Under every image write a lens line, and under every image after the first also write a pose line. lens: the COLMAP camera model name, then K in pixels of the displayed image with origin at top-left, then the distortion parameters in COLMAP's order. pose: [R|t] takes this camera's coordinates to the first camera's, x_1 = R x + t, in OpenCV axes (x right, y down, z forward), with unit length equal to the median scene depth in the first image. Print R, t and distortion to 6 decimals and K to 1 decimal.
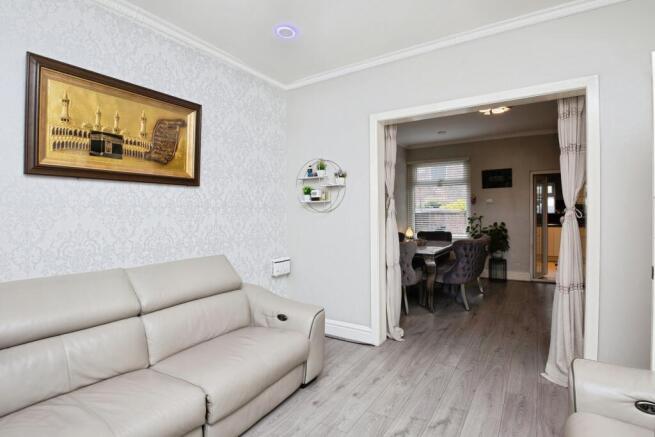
lens RADIAL K [[331.4, 0, 330.6], [0, 331.4, 215.1], [0, 0, 1]] dist [-0.021349, -0.000614]
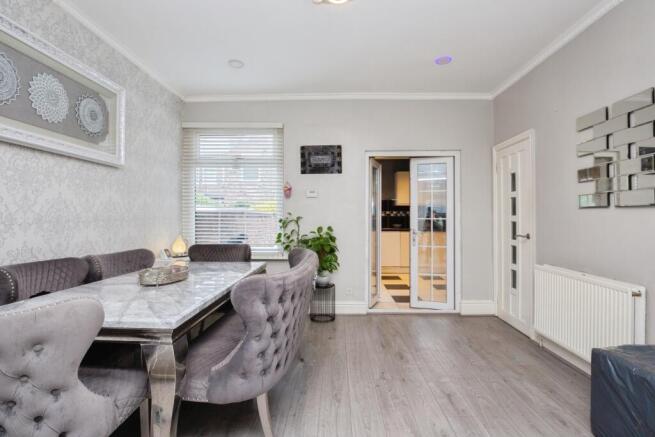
lens RADIAL K [[331.4, 0, 329.1], [0, 331.4, 219.6], [0, 0, 1]] dist [-0.021349, -0.000614]
pose [[0.860318, 0.005899, 0.509724, 0.188403], [-0.004915, 0.999983, -0.003278, 0.010512], [-0.509734, 0.000315, 0.860332, 0.438535]]
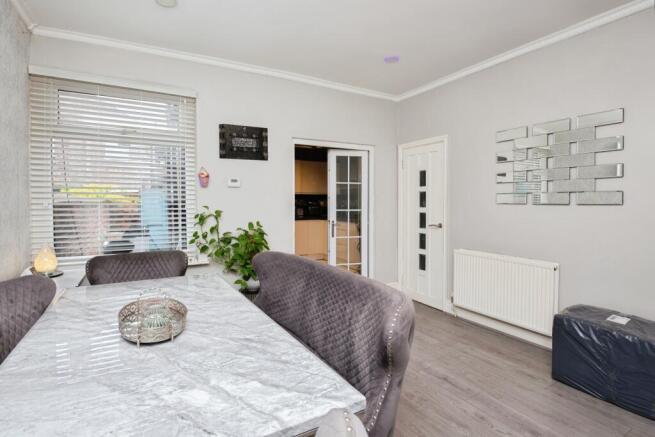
lens RADIAL K [[331.4, 0, 327.1], [0, 331.4, 215.3], [0, 0, 1]] dist [-0.021349, -0.000614]
pose [[0.469799, -0.029043, 0.882295, 0.078075], [0.002837, 0.999503, 0.031390, -0.006185], [-0.882769, -0.012244, 0.469648, 0.629555]]
